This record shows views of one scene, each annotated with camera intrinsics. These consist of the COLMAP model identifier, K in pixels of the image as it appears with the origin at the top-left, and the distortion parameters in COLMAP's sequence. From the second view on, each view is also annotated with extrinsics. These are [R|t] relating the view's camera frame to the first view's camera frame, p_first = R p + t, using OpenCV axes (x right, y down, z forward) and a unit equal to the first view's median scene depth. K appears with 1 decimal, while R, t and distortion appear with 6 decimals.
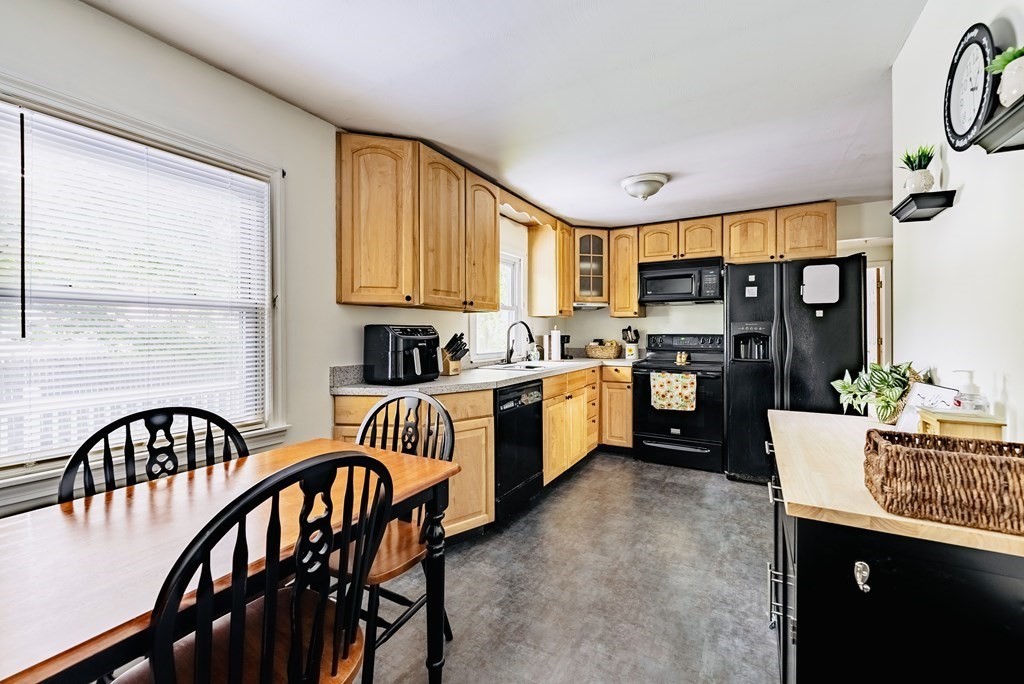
lens RADIAL K [[425.5, 0, 498.4], [0, 425.5, 337.3], [0, 0, 1]] dist [0.002443, -0.001005]
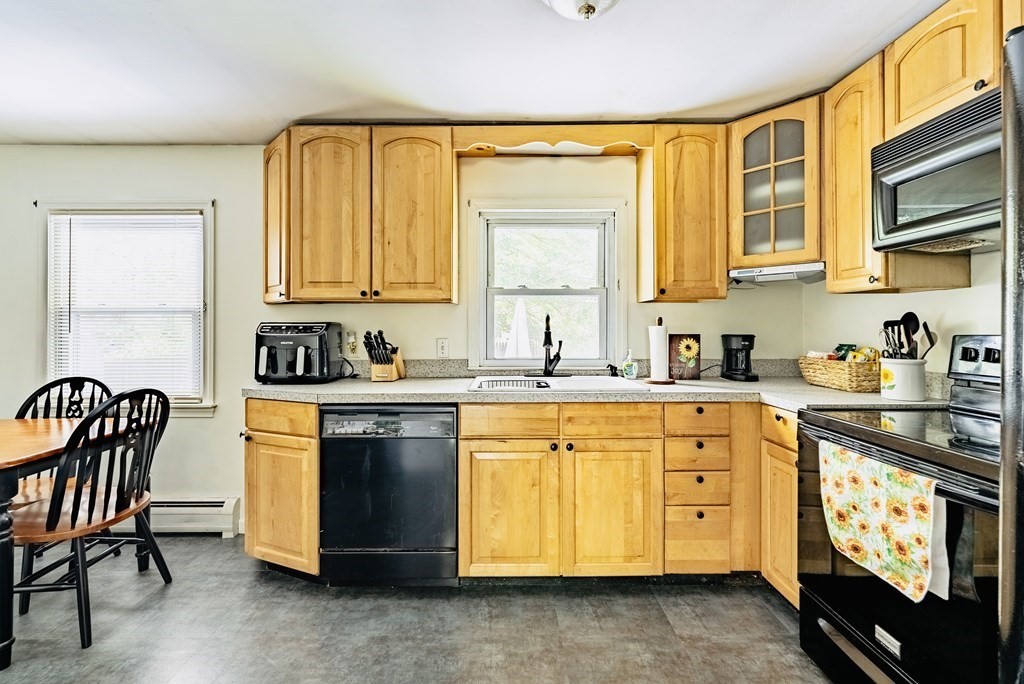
lens RADIAL K [[425.5, 0, 501.9], [0, 425.5, 328.4], [0, 0, 1]] dist [0.002443, -0.001005]
pose [[0.514552, -0.000987, -0.857459, 0.605495], [-0.007860, 0.999952, -0.005868, -0.009651], [0.857423, 0.009759, 0.514519, 0.653597]]
